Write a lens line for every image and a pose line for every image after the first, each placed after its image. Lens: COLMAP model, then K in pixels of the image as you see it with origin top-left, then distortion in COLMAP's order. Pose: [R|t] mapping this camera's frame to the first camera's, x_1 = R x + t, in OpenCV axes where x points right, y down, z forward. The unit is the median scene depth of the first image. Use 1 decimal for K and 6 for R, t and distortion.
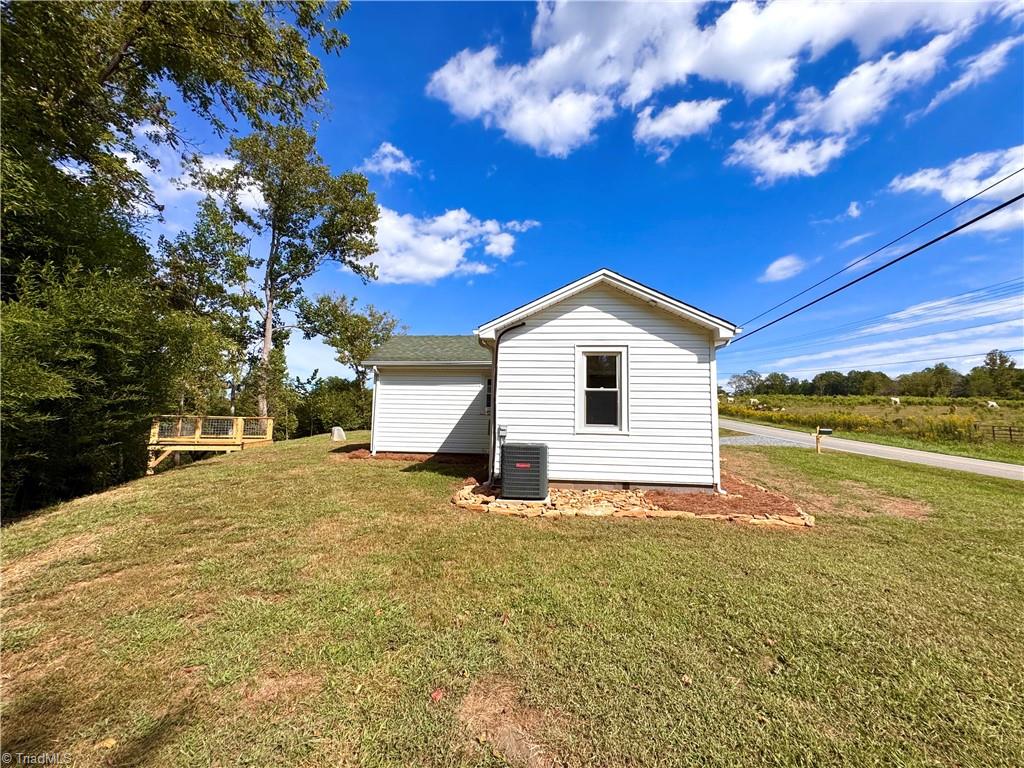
lens RADIAL K [[411.3, 0, 511.0], [0, 411.3, 390.8], [0, 0, 1]] dist [-0.003251, 0.000918]
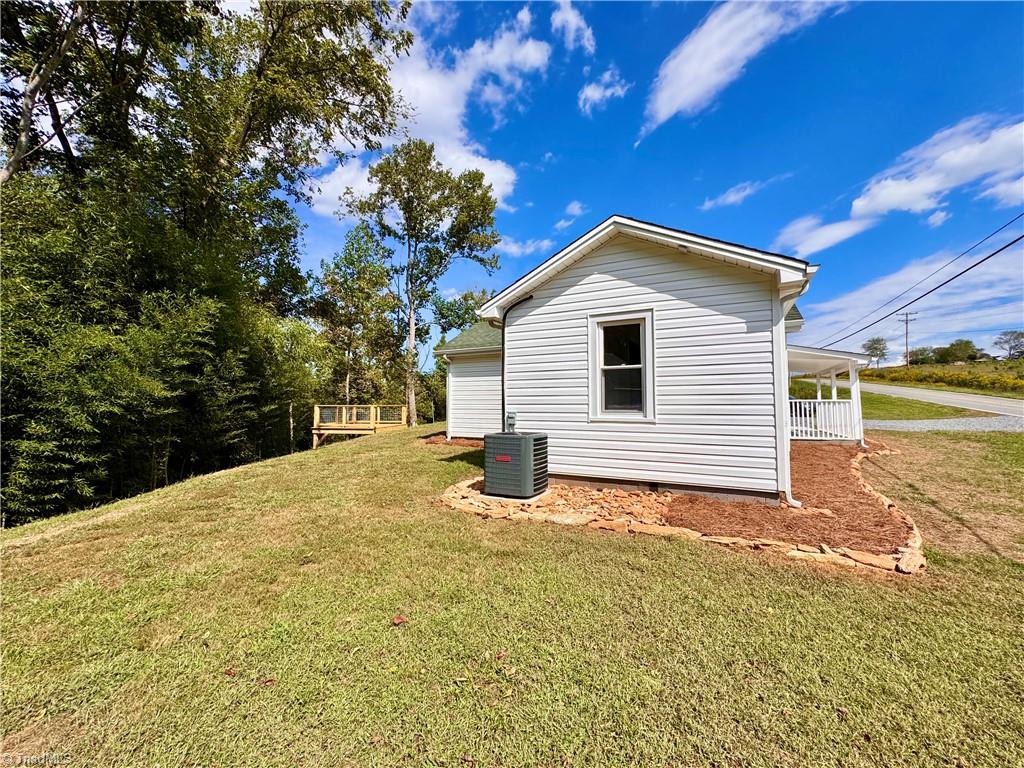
lens RADIAL K [[411.3, 0, 513.7], [0, 411.3, 384.3], [0, 0, 1]] dist [-0.003251, 0.000918]
pose [[0.924537, -0.037987, -0.379195, 0.099885], [0.047901, 0.998712, 0.016742, 0.002339], [0.378071, -0.033642, 0.925165, 0.051090]]
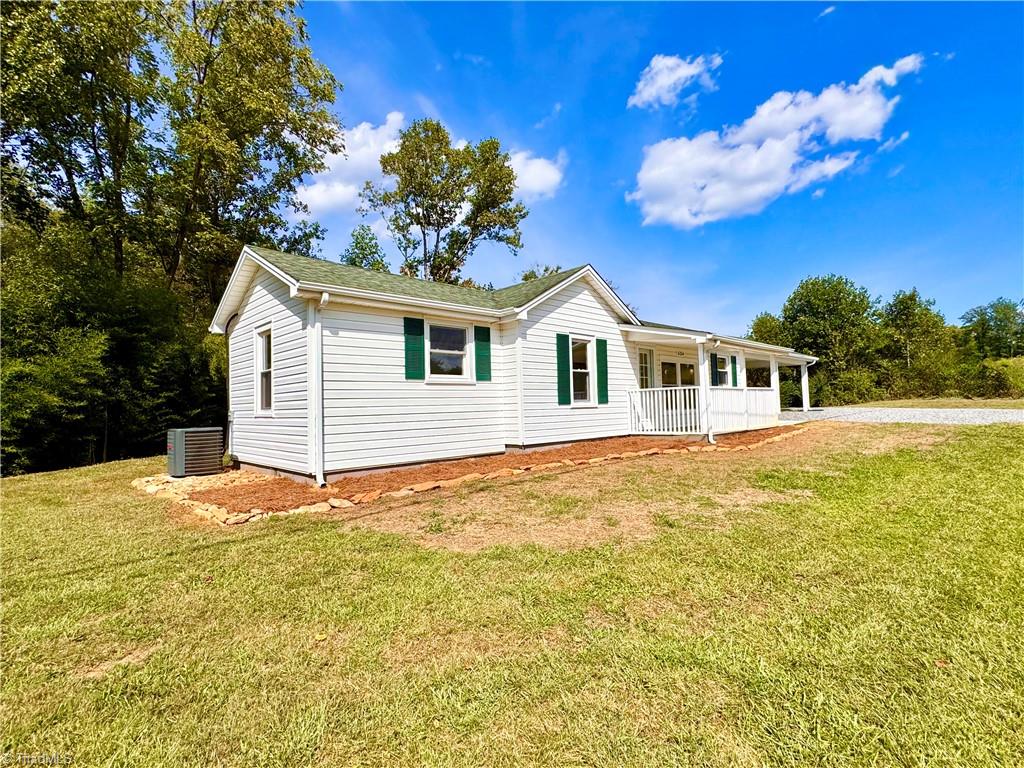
lens RADIAL K [[502.0, 0, 516.6], [0, 502.0, 381.9], [0, 0, 1]] dist [-0.006717, -0.000336]
pose [[0.751205, -0.071055, -0.656234, 0.419794], [0.097226, 0.995256, 0.003534, 0.022258], [0.652869, -0.066457, 0.754550, 0.155286]]
